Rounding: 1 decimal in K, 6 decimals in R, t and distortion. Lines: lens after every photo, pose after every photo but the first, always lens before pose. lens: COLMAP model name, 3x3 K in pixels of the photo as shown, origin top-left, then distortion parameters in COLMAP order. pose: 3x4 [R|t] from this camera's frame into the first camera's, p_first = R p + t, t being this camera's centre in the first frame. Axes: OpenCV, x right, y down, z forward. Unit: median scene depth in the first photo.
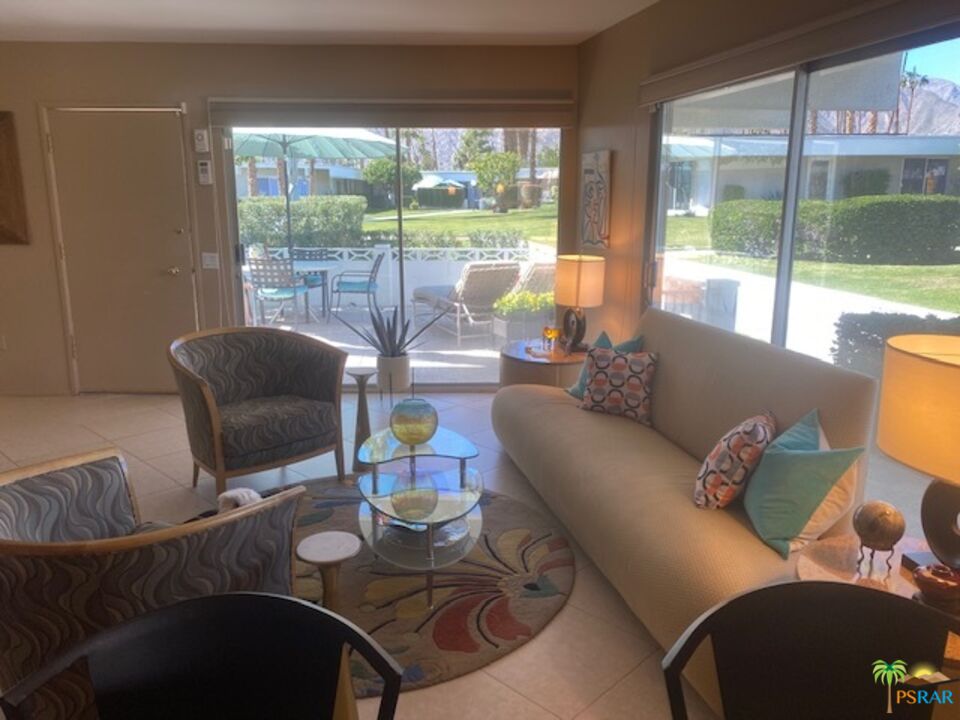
lens RADIAL K [[727.3, 0, 481.3], [0, 727.3, 352.2], [0, 0, 1]] dist [0.077453, -0.111565]
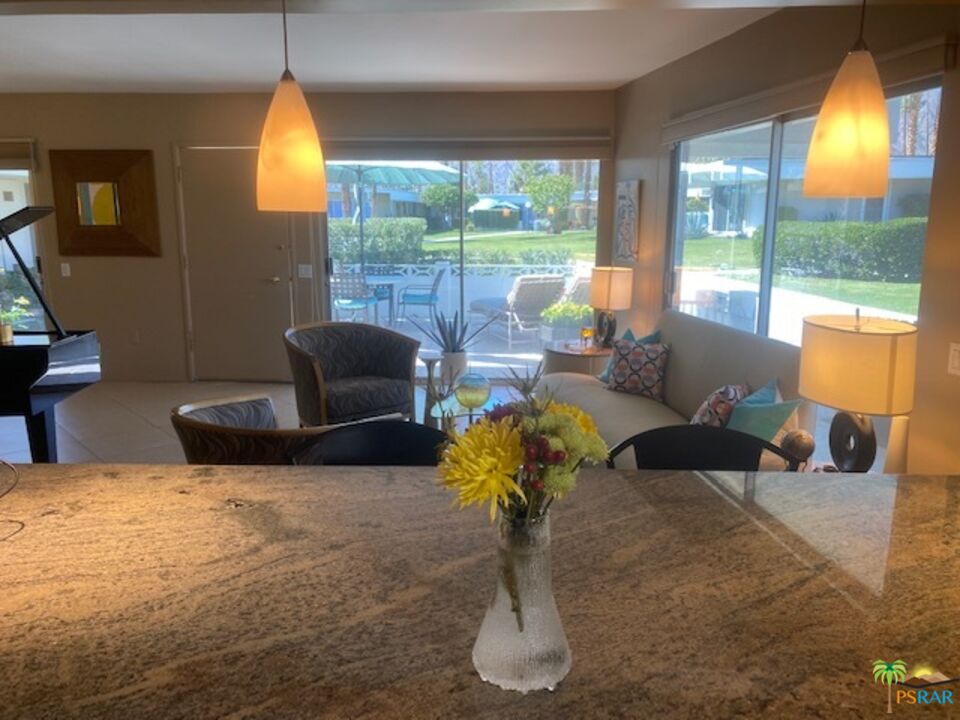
lens RADIAL K [[727.3, 0, 481.3], [0, 727.3, 352.2], [0, 0, 1]] dist [0.077453, -0.111565]
pose [[0.997237, 0.013501, -0.073047, 0.006576], [-0.015606, 0.999477, -0.028322, 0.025237], [0.072626, 0.029384, 0.996926, -0.116938]]
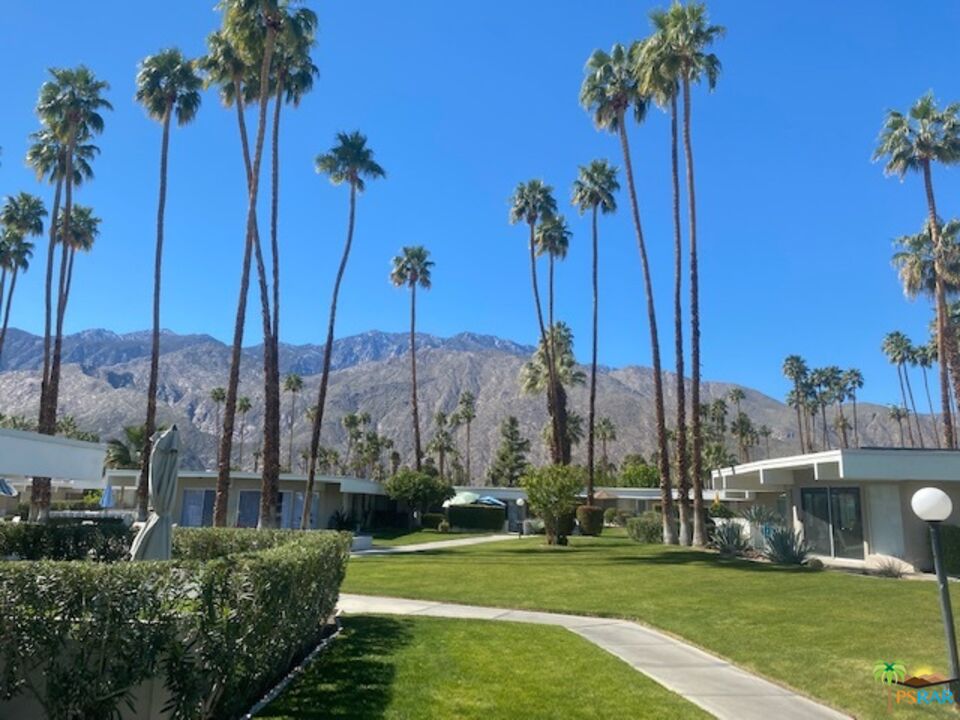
lens RADIAL K [[727.3, 0, 481.3], [0, 727.3, 352.2], [0, 0, 1]] dist [0.077453, -0.111565]
pose [[0.998909, 0.013600, -0.044683, -0.099355], [-0.030801, 0.910982, -0.411295, -0.271527], [0.035112, 0.412223, 0.910406, 1.067864]]
